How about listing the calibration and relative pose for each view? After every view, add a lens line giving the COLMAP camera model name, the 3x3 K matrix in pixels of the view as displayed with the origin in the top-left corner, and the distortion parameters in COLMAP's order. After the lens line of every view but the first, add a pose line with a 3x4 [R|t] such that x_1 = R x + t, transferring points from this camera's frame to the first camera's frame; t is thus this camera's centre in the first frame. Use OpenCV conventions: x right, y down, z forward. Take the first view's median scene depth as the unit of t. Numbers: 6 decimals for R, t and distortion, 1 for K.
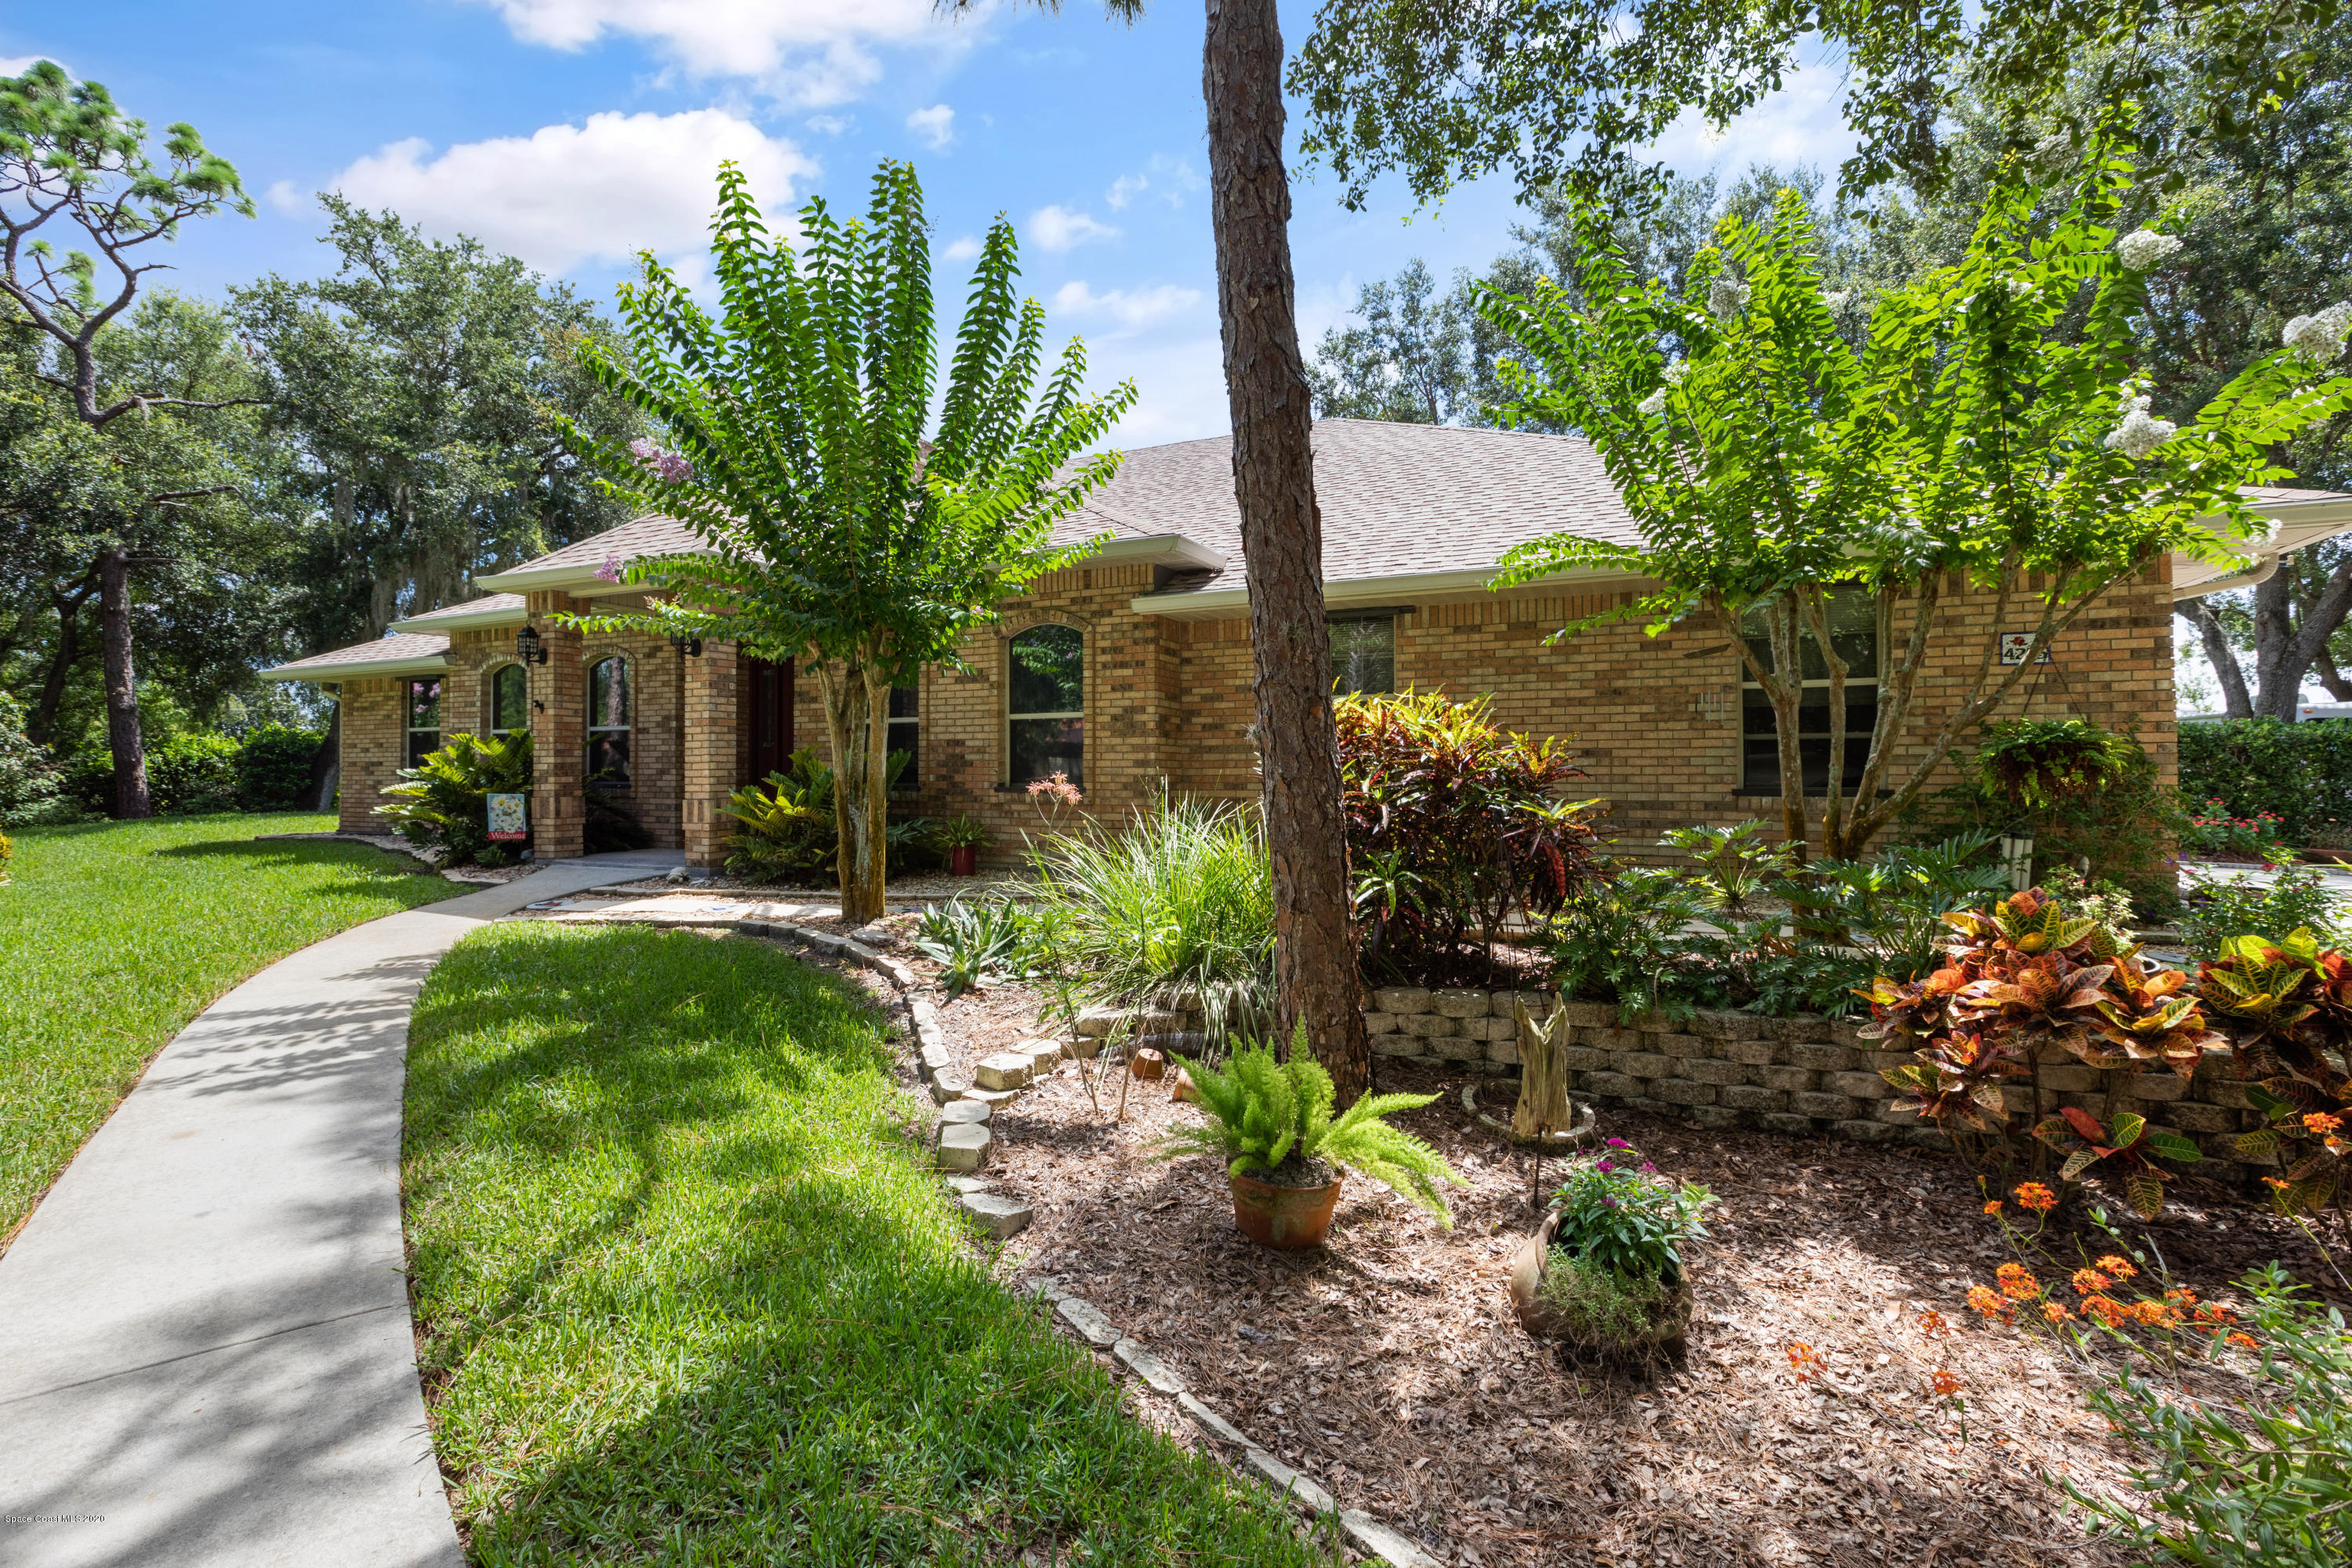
lens RADIAL K [[1034.8, 0, 1184.4], [0, 1034.8, 789.5], [0, 0, 1]] dist [-0.000946, -0.000050]
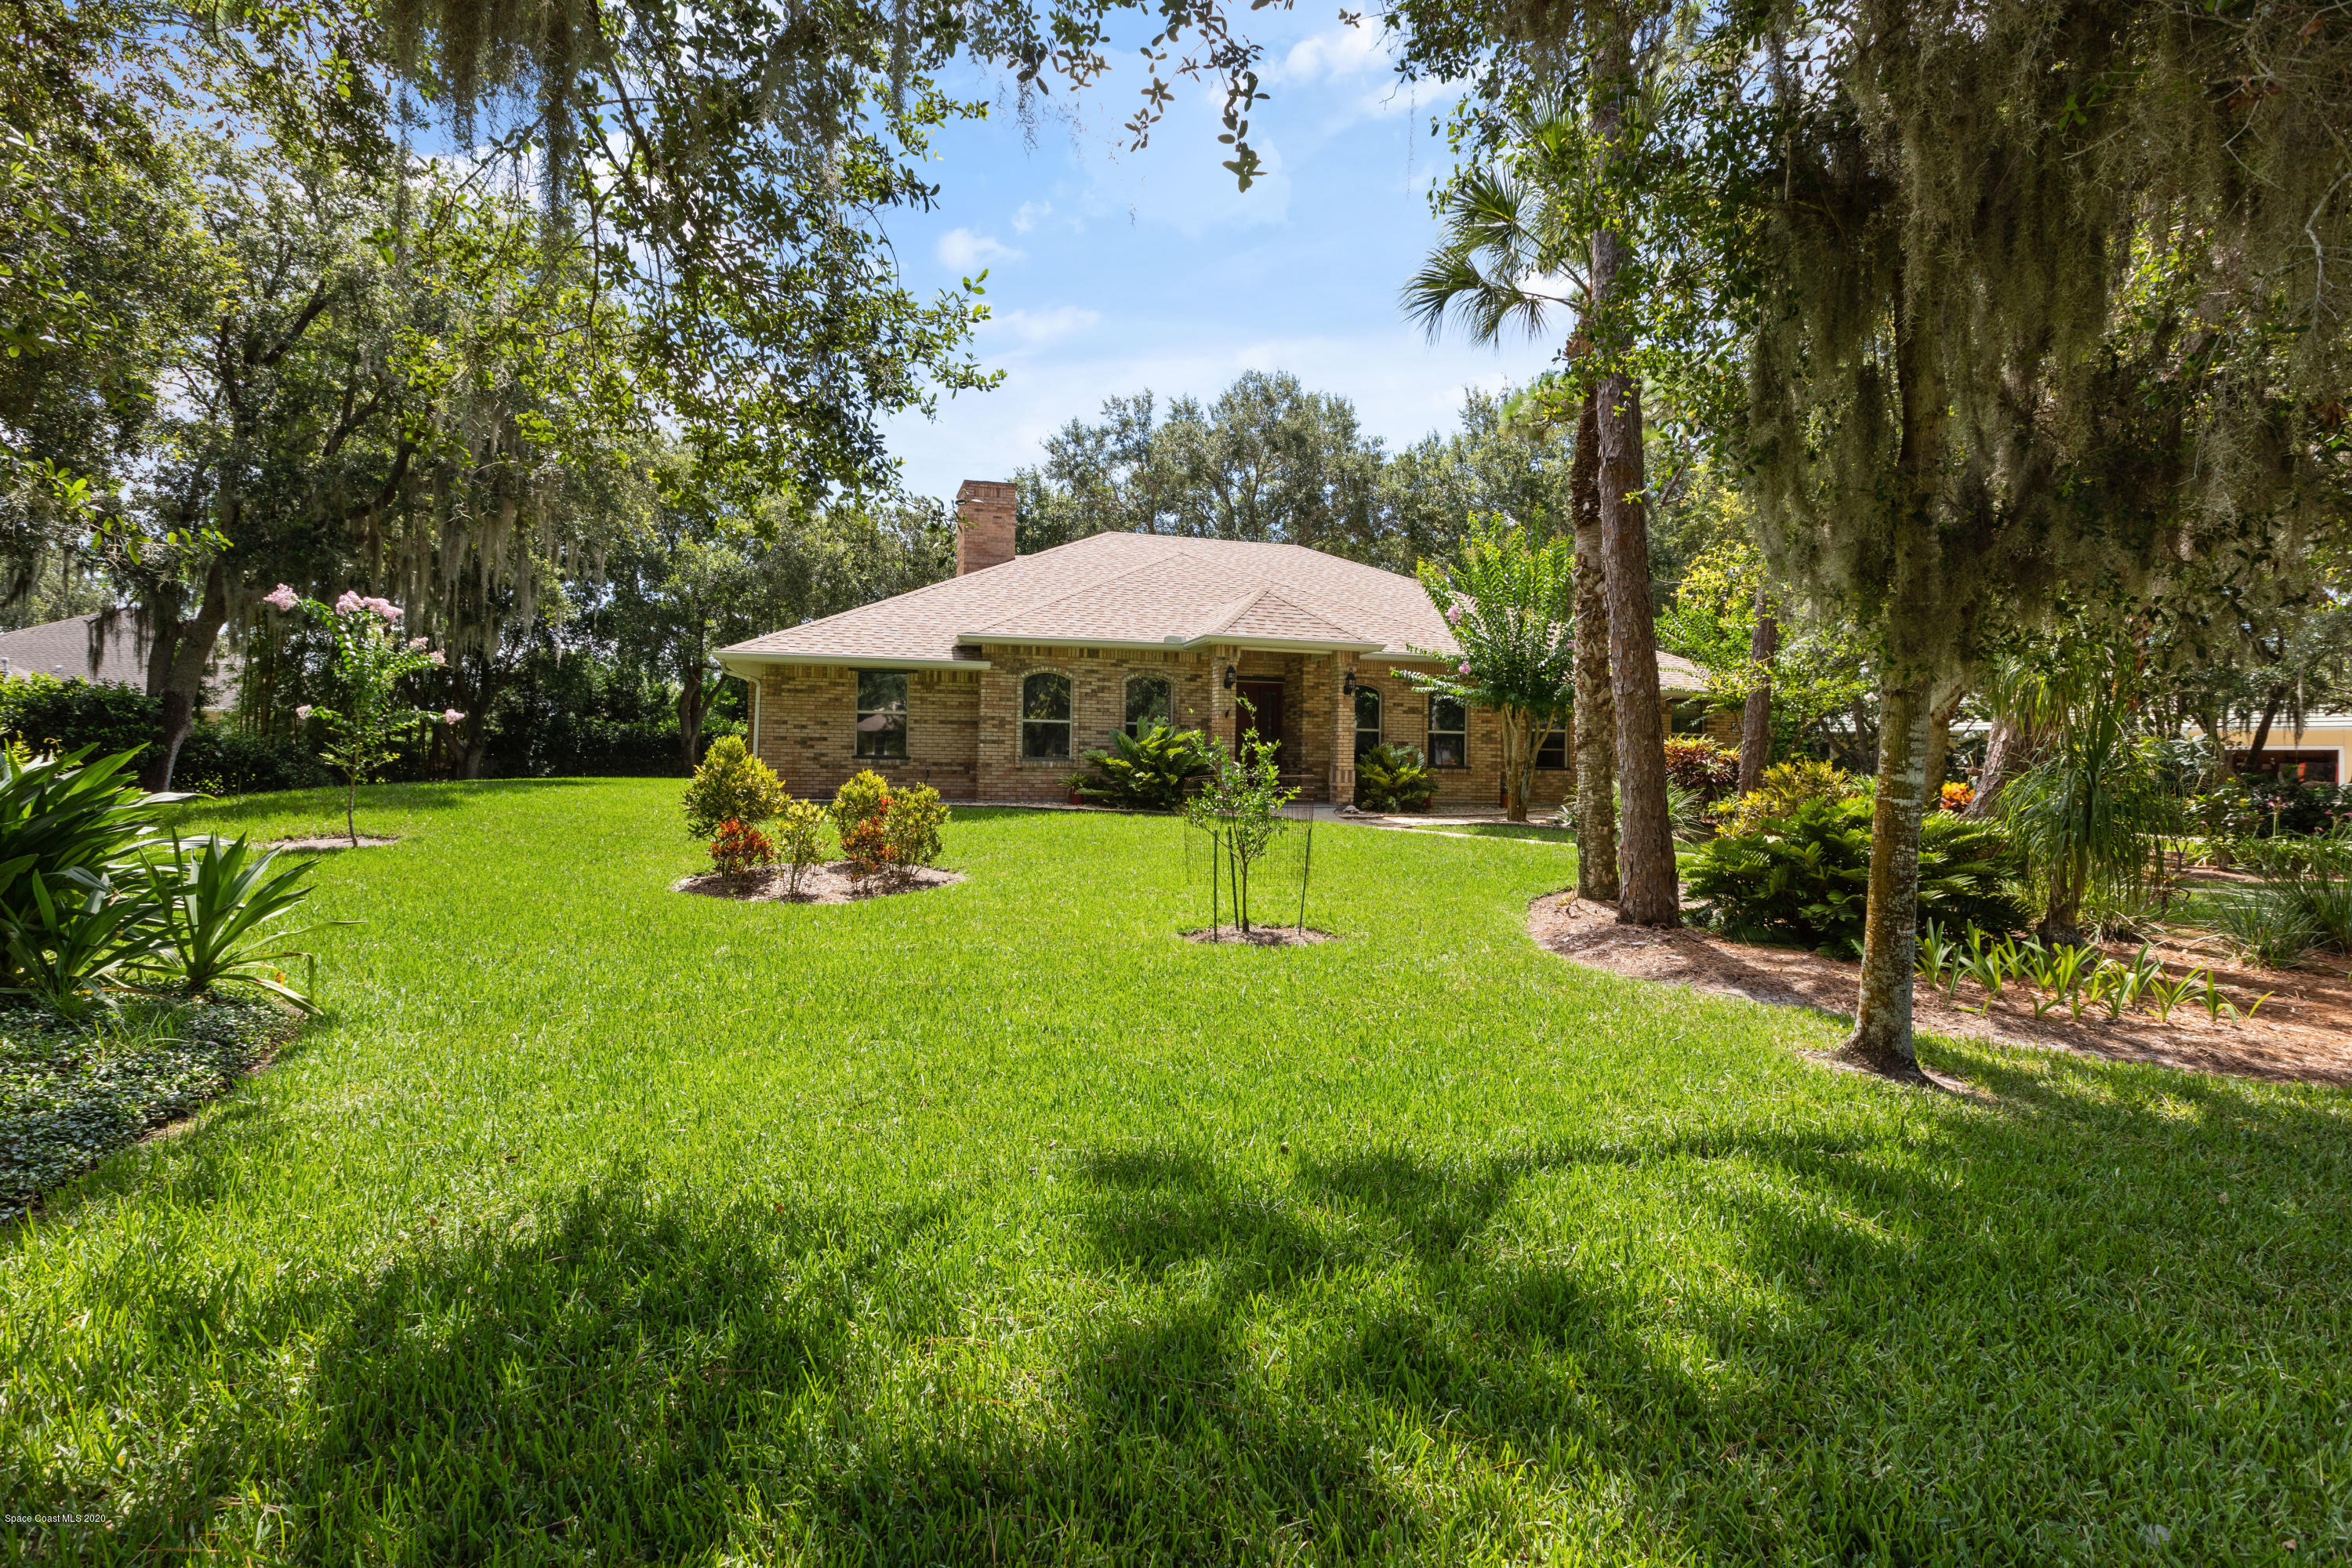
lens RADIAL K [[1064.5, 0, 1166.2], [0, 1064.5, 752.8], [0, 0, 1]] dist [0.001158, 0.000093]
pose [[0.758793, 0.021835, 0.650966, -1.816554], [-0.008089, 0.999677, -0.024104, 0.024929], [-0.651282, 0.013024, 0.758724, -0.238994]]
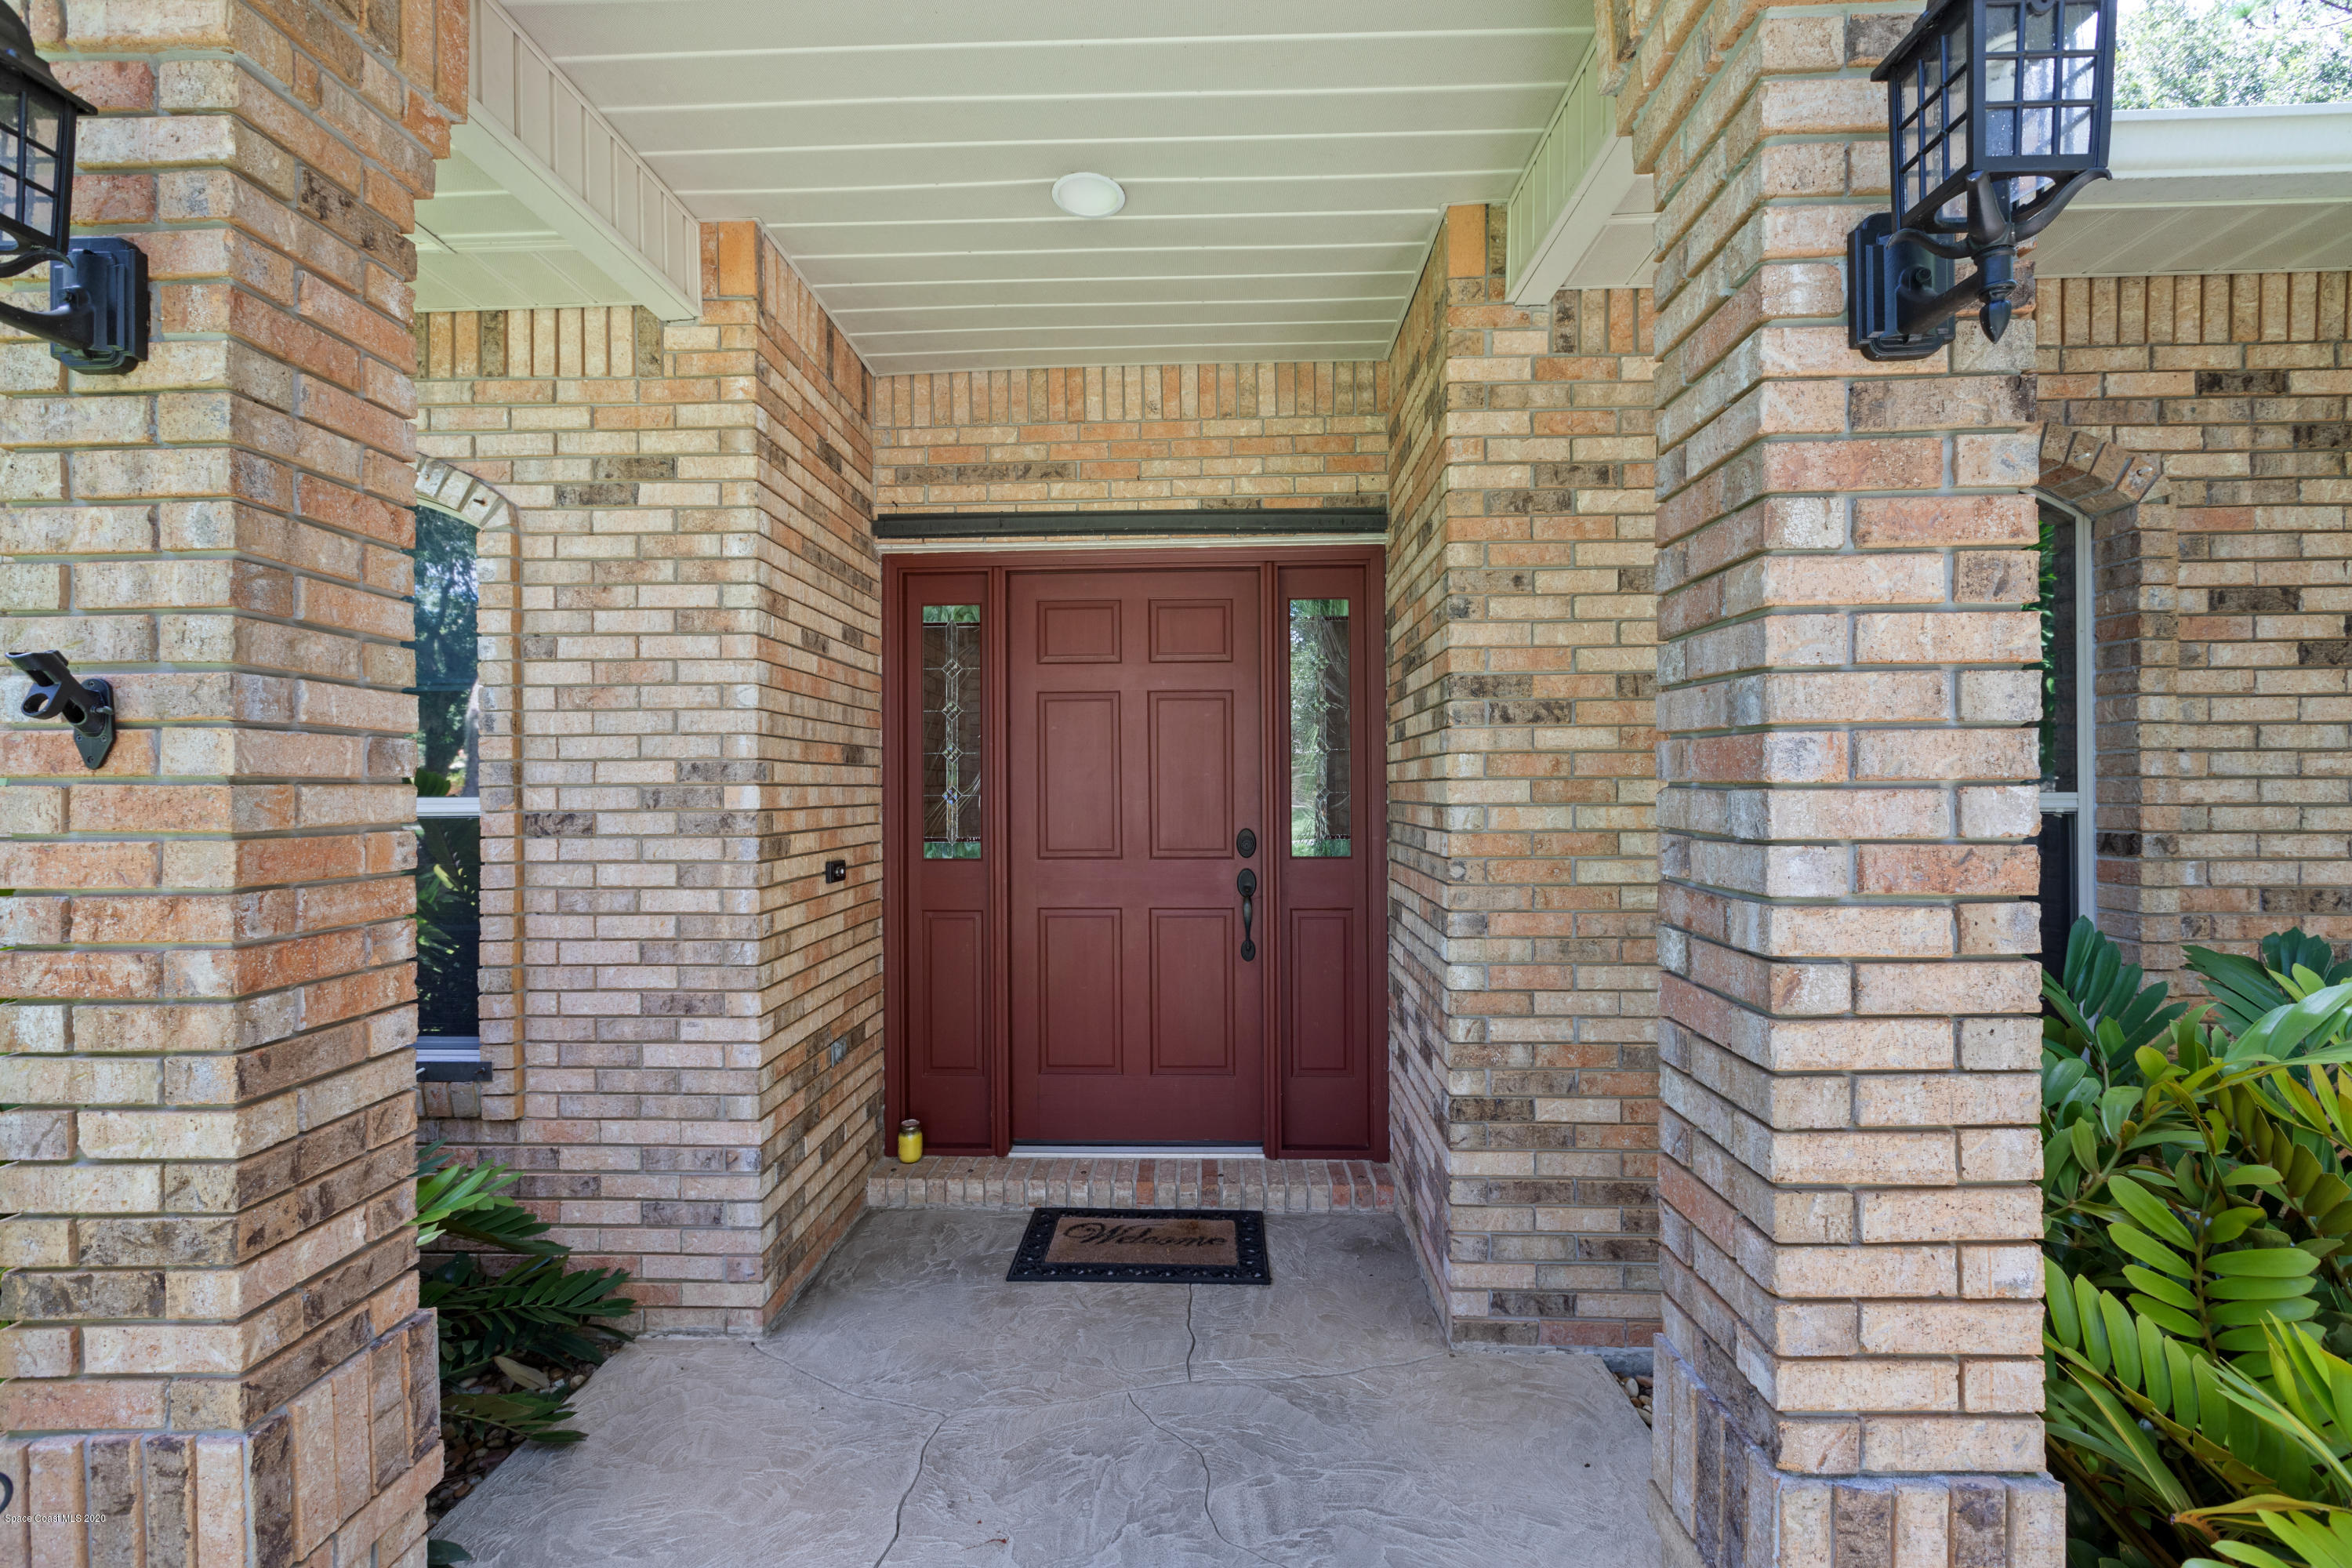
lens RADIAL K [[1064.1, 0, 1176.0], [0, 1064.1, 784.0], [0, 0, 1]] dist [-0.000759, -0.000306]
pose [[0.919382, 0.002285, 0.393358, -0.553877], [0.008152, 0.999658, -0.024858, -0.066852], [-0.393281, 0.026061, 0.919049, 0.836262]]
